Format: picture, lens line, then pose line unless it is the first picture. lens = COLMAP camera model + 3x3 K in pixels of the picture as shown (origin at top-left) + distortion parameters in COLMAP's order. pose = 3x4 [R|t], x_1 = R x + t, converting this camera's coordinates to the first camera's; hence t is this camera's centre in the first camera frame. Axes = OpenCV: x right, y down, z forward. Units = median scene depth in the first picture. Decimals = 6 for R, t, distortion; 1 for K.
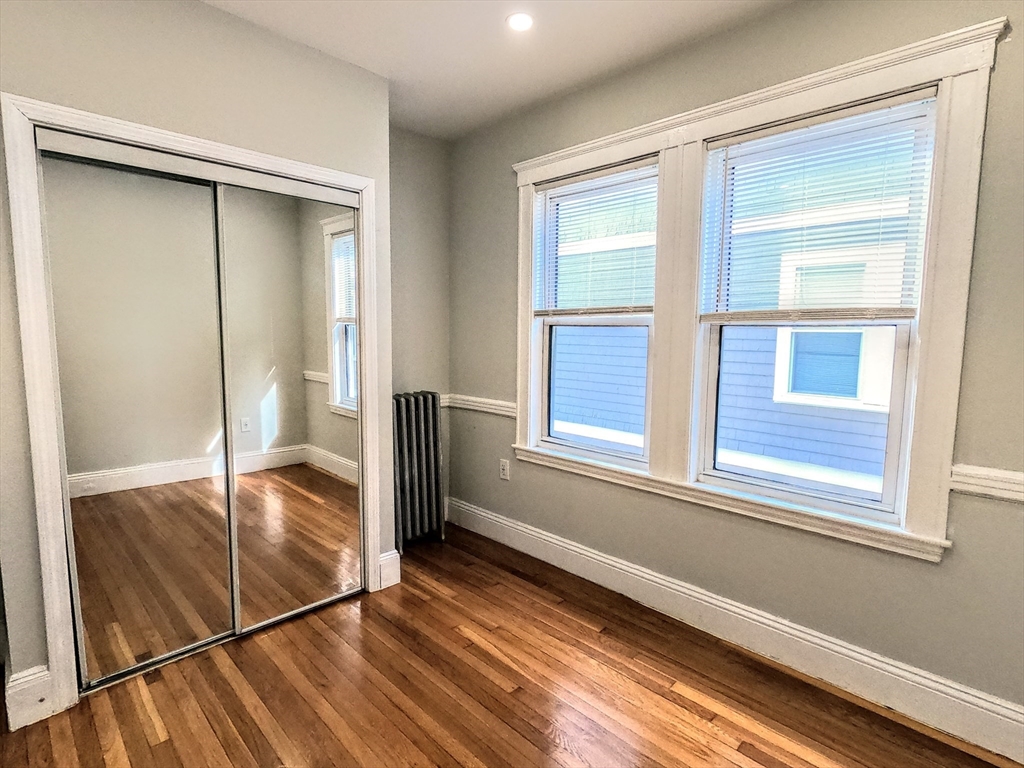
lens RADIAL K [[524.5, 0, 509.4], [0, 524.5, 382.2], [0, 0, 1]] dist [0.001632, 0.001000]
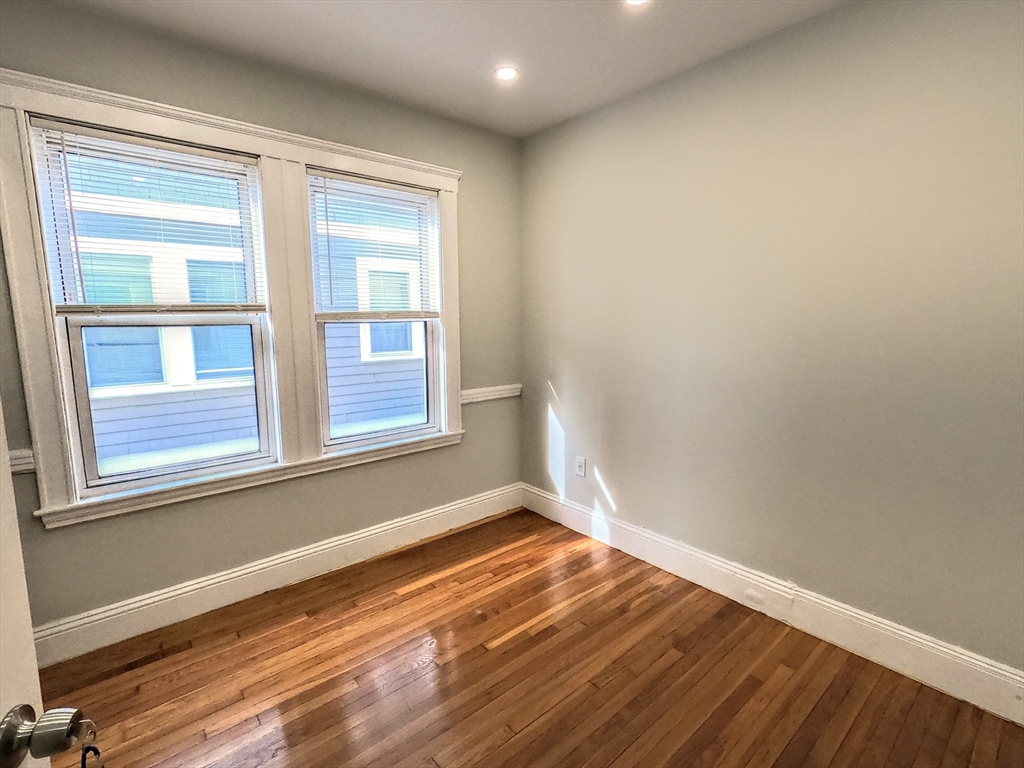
lens RADIAL K [[489.4, 0, 511.2], [0, 489.4, 384.2], [0, 0, 1]] dist [0.002034, 0.000768]
pose [[0.077296, -0.149256, 0.985773, -0.736227], [0.105537, 0.984401, 0.140772, -0.085055], [-0.991407, 0.093154, 0.091842, 0.490574]]
